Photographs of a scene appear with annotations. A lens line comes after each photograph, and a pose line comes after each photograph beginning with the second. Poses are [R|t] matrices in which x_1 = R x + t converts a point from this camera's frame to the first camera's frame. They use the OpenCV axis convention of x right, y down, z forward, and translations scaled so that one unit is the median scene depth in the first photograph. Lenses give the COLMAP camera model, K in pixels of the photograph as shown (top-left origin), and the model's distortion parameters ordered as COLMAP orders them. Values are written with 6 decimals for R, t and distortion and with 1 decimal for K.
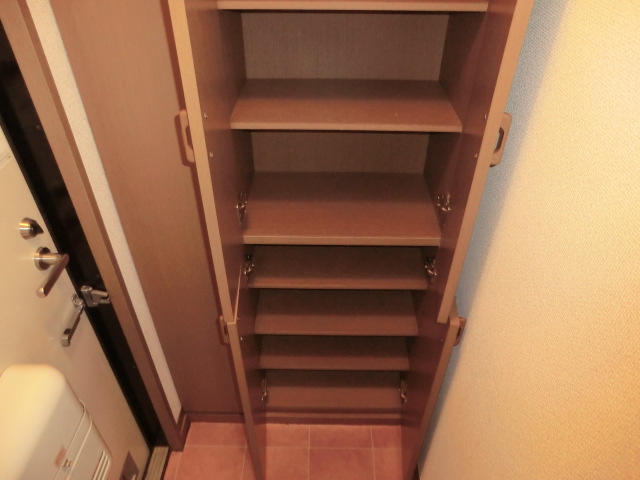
lens RADIAL K [[462.2, 0, 316.8], [0, 462.2, 240.7], [0, 0, 1]] dist [-0.071393, 0.074082]
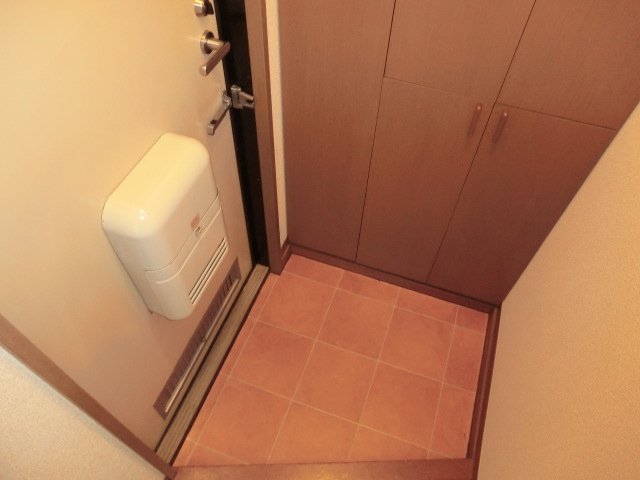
lens RADIAL K [[462.2, 0, 316.8], [0, 462.2, 240.7], [0, 0, 1]] dist [-0.071393, 0.074082]
pose [[0.947499, 0.265088, -0.178813, -0.050835], [-0.220913, 0.946979, 0.233300, 0.149286], [0.231177, -0.181549, 0.955823, -0.020398]]
